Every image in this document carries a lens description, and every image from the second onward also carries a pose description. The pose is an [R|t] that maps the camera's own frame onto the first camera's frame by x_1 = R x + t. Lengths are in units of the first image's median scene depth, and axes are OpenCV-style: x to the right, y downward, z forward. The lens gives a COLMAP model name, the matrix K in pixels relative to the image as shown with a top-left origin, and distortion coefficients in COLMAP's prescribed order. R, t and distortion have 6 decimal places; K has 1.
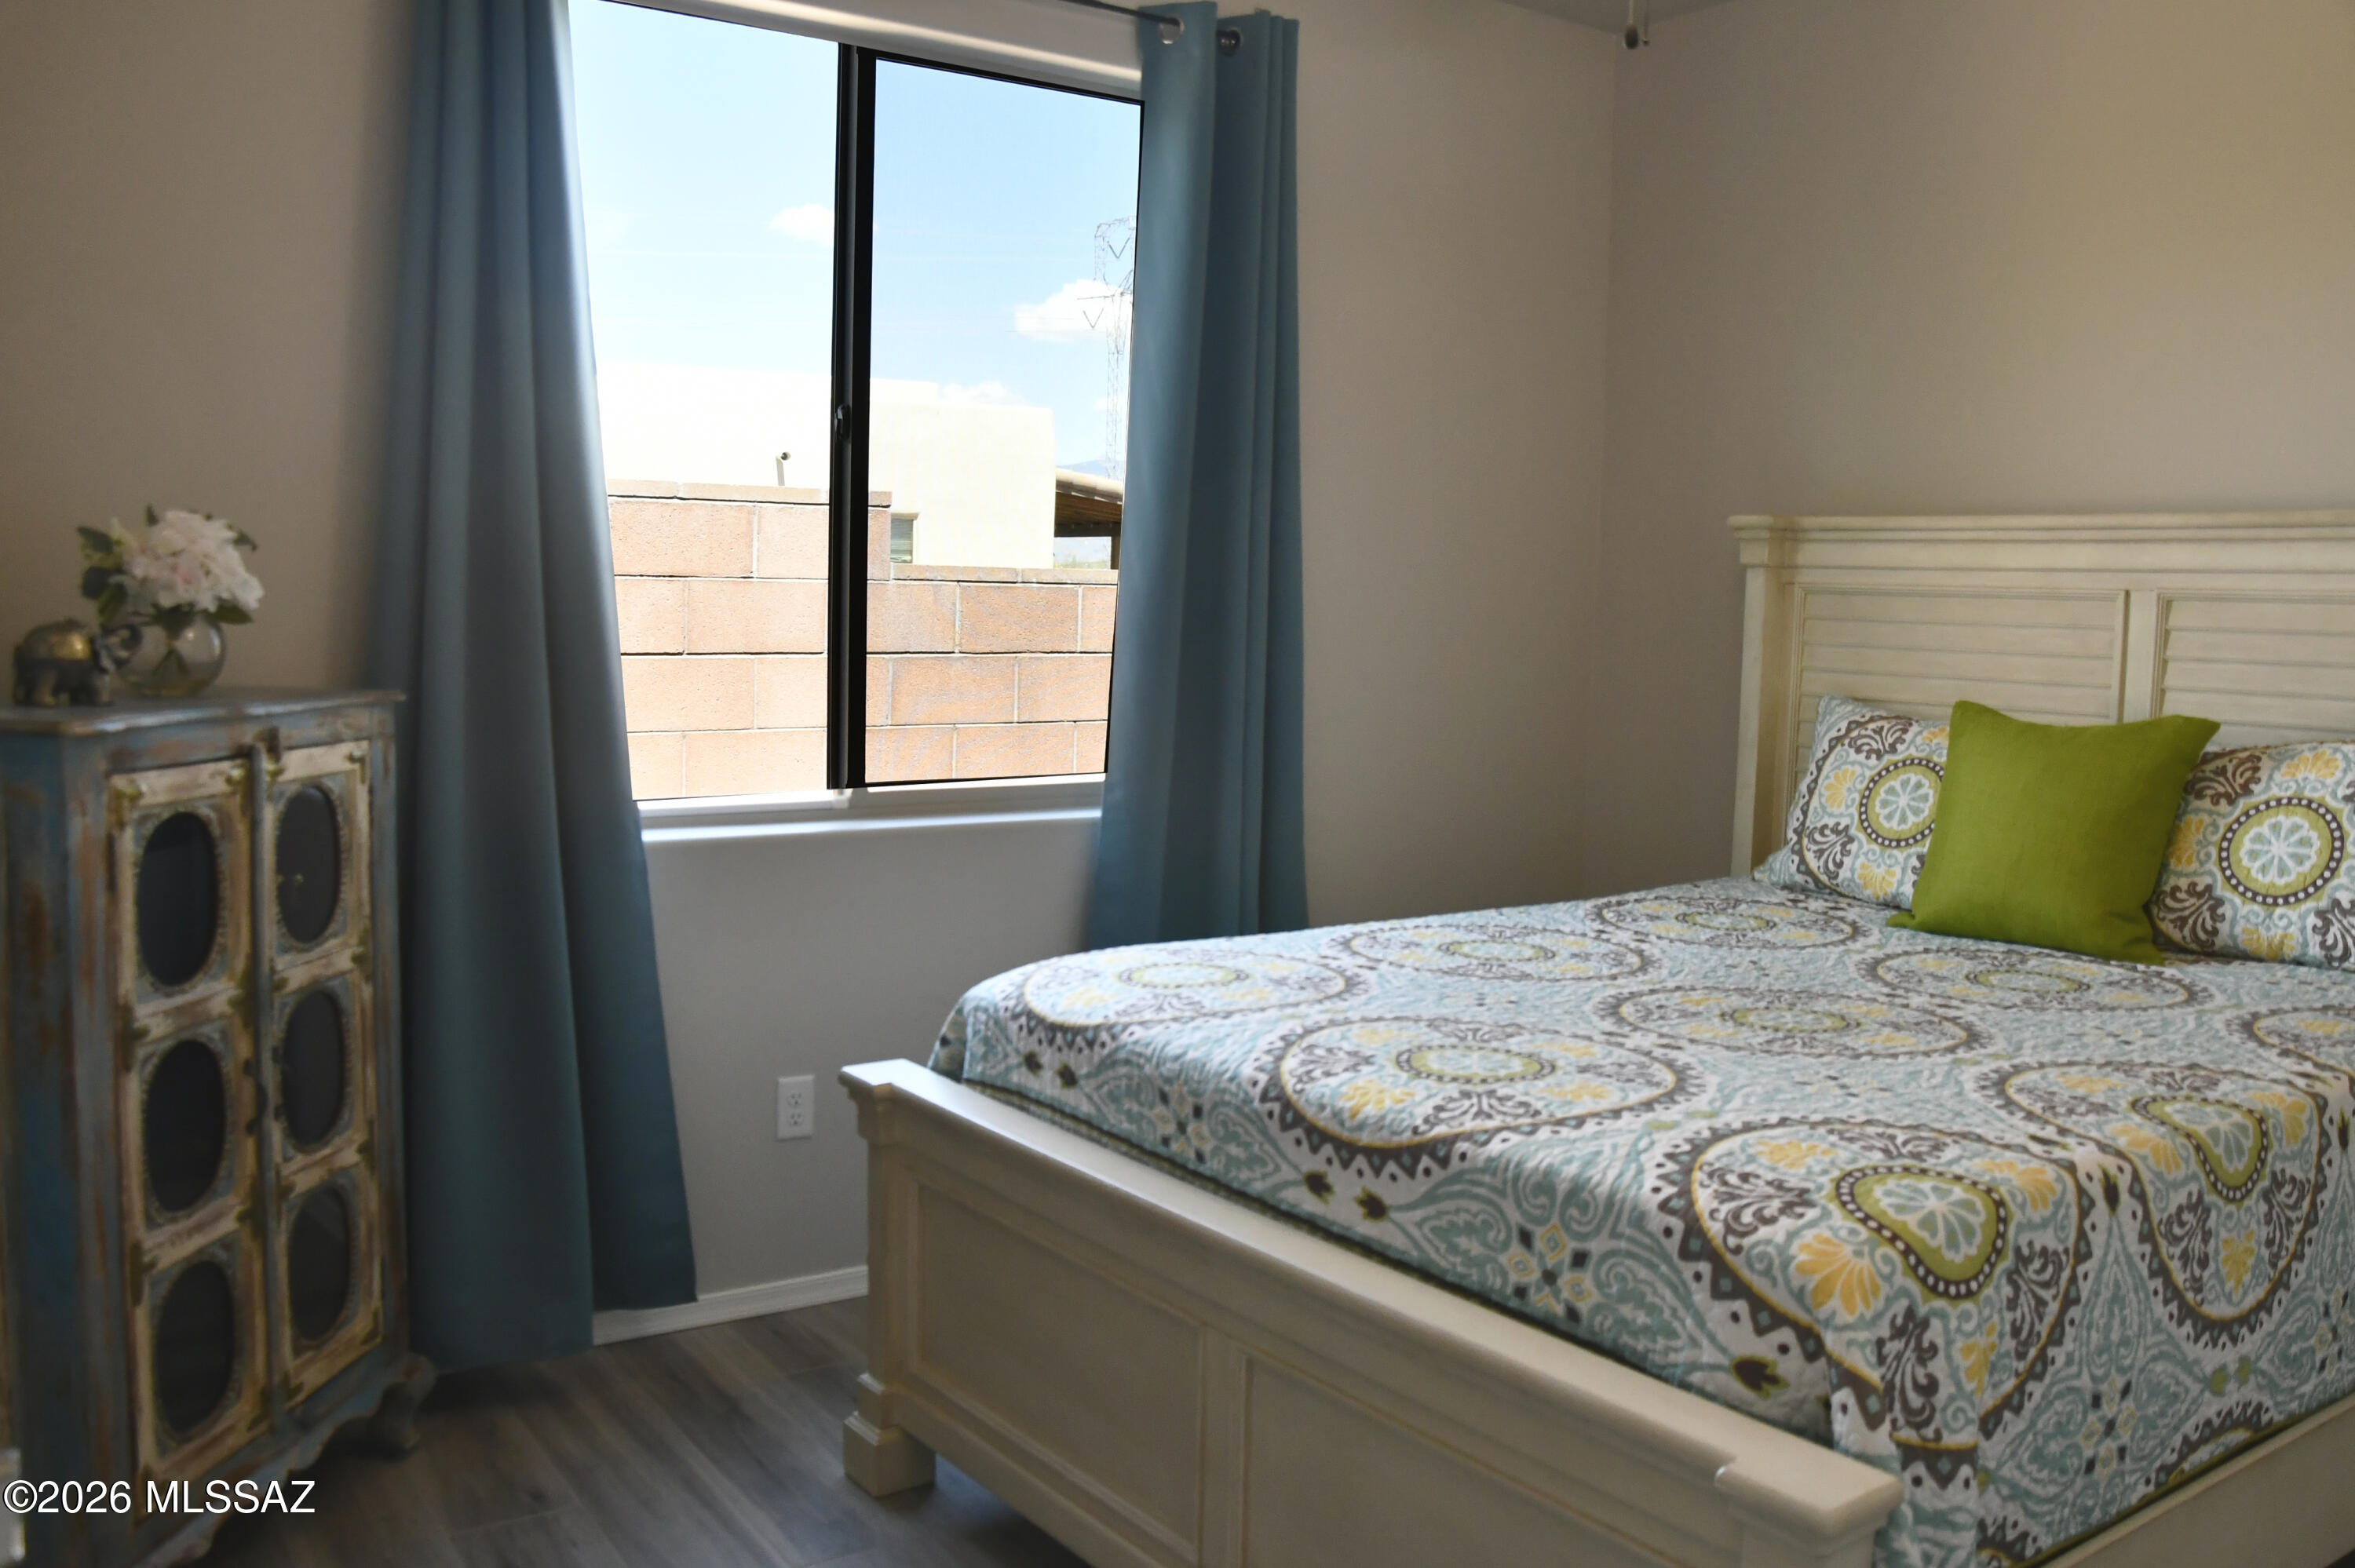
lens RADIAL K [[1798.6, 0, 1151.1], [0, 1798.6, 774.7], [0, 0, 1]] dist [-0.160911, 0.126947]
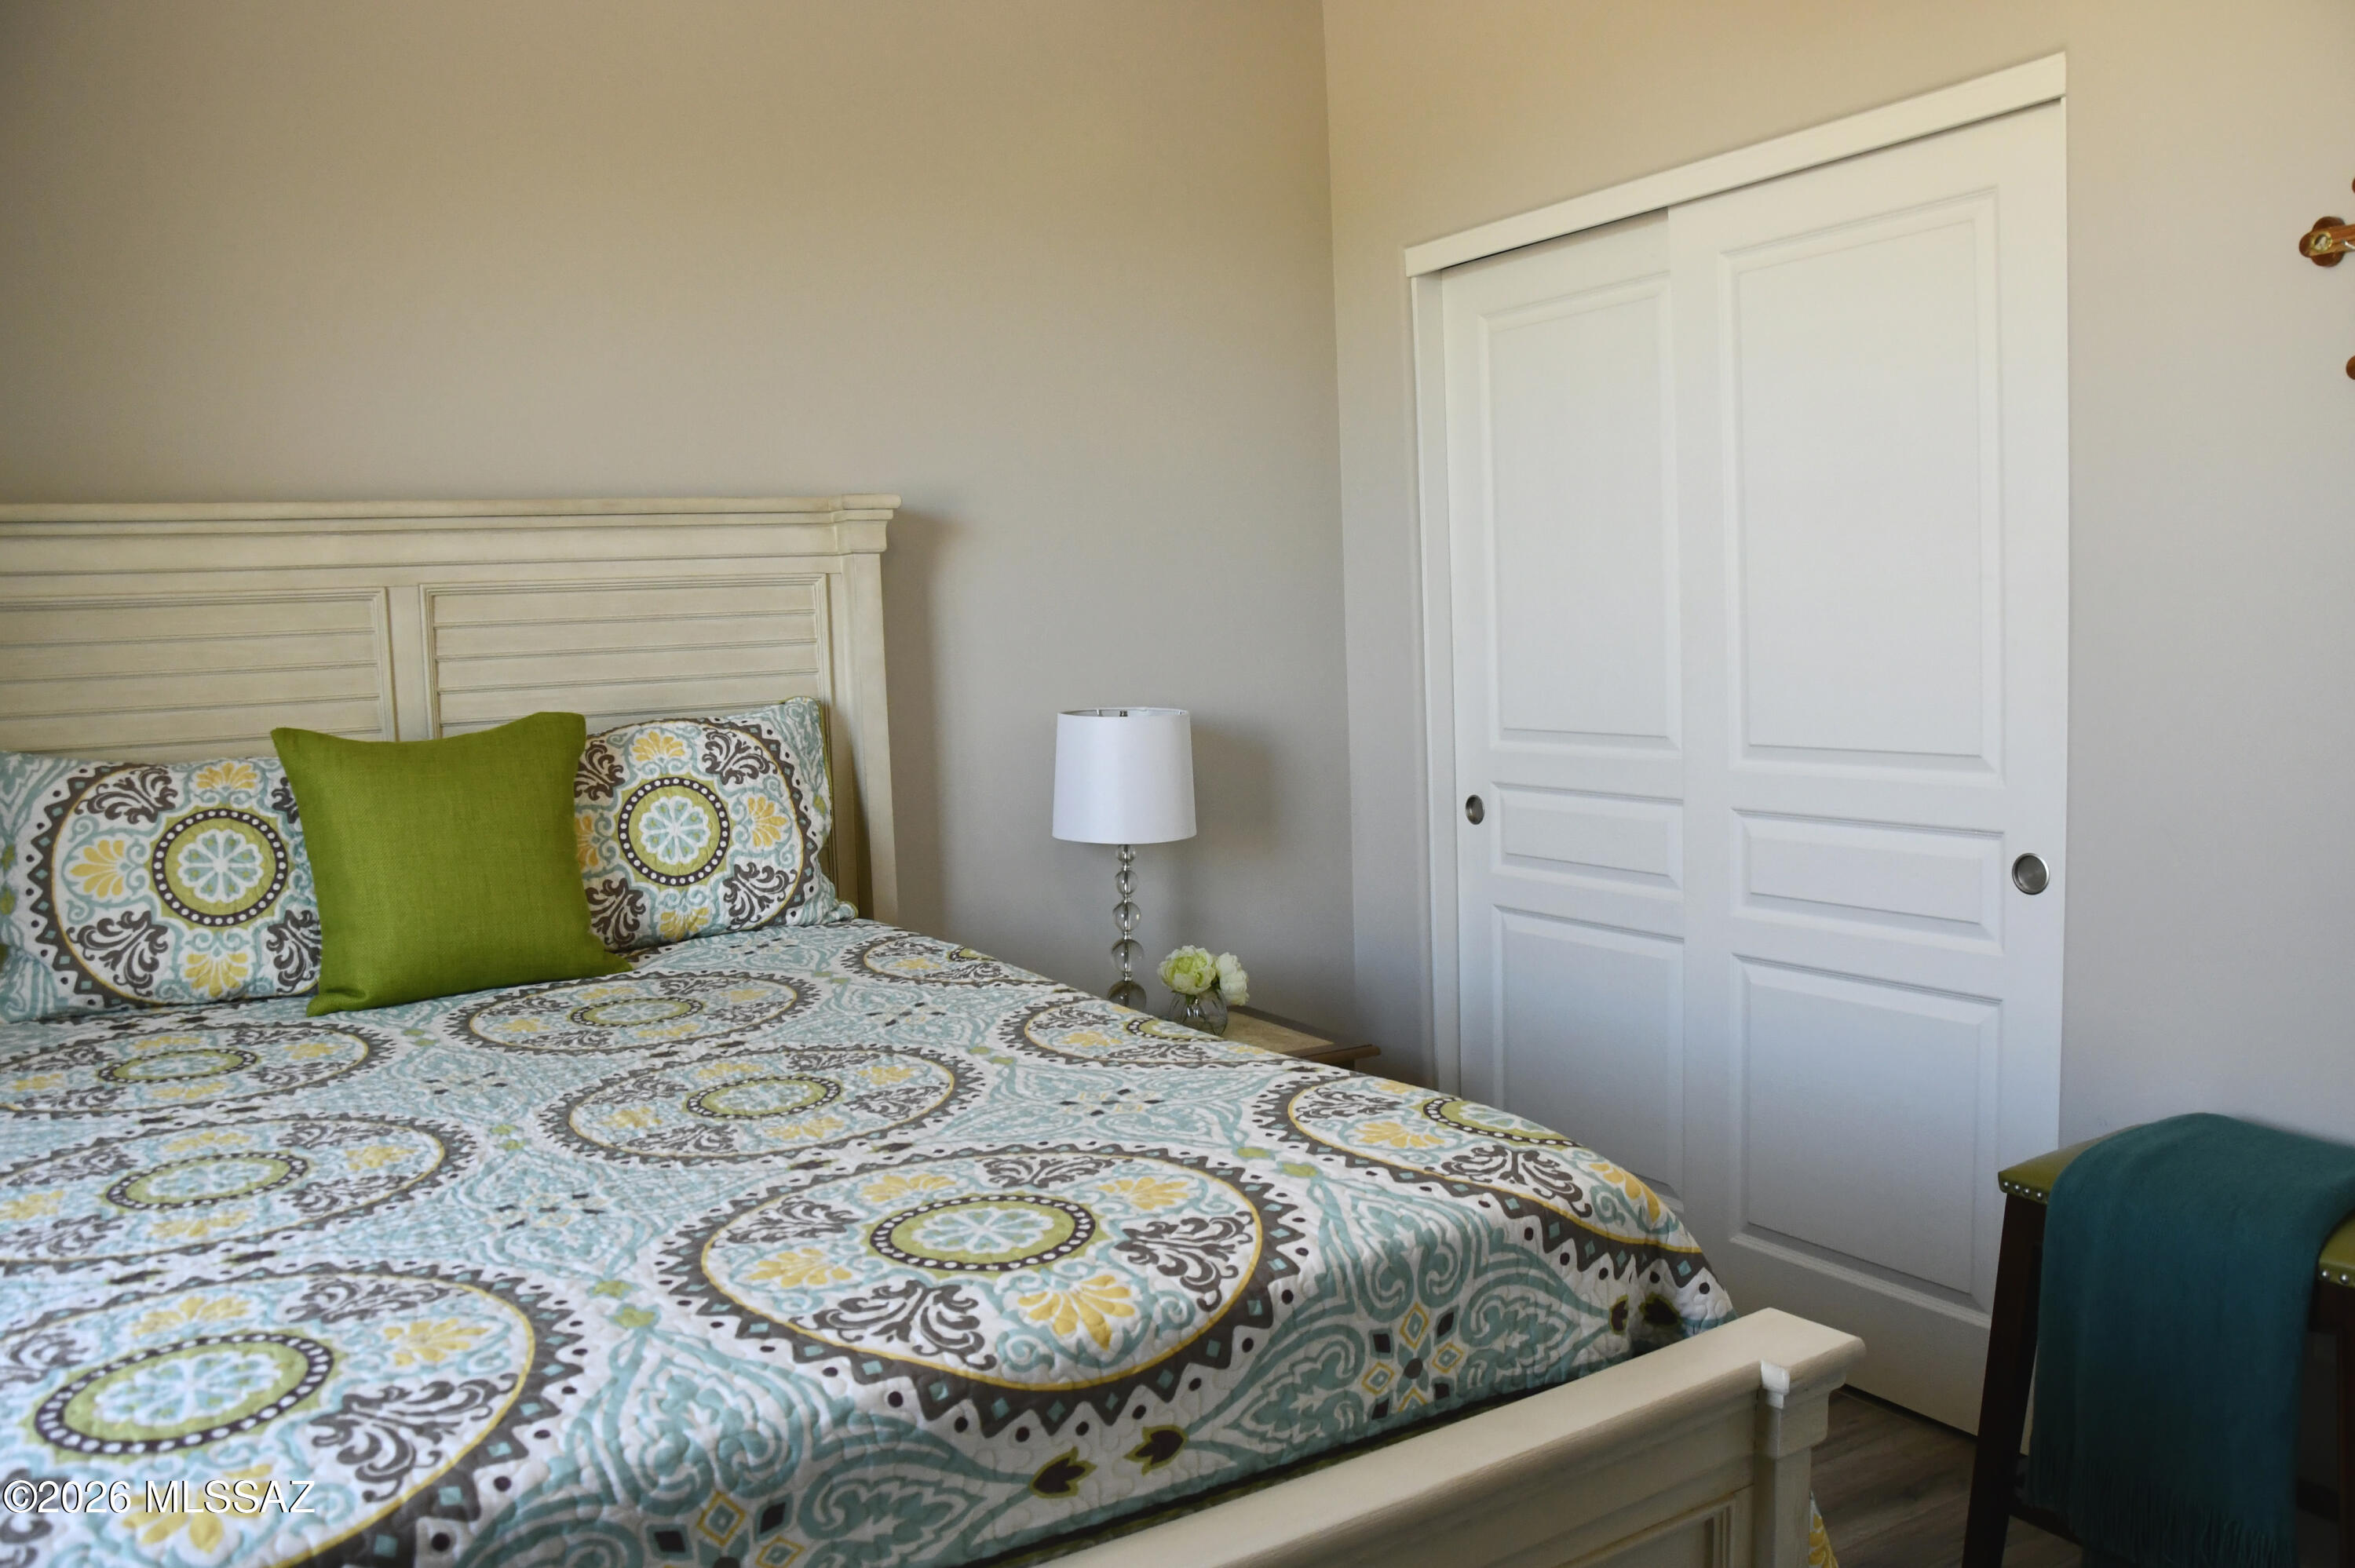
lens RADIAL K [[1798.6, 0, 1151.1], [0, 1798.6, 774.7], [0, 0, 1]] dist [-0.160911, 0.126947]
pose [[0.101002, -0.112844, 0.988466, -0.356864], [0.134906, 0.985923, 0.098769, -0.055740], [-0.985697, 0.123374, 0.114804, 0.612201]]
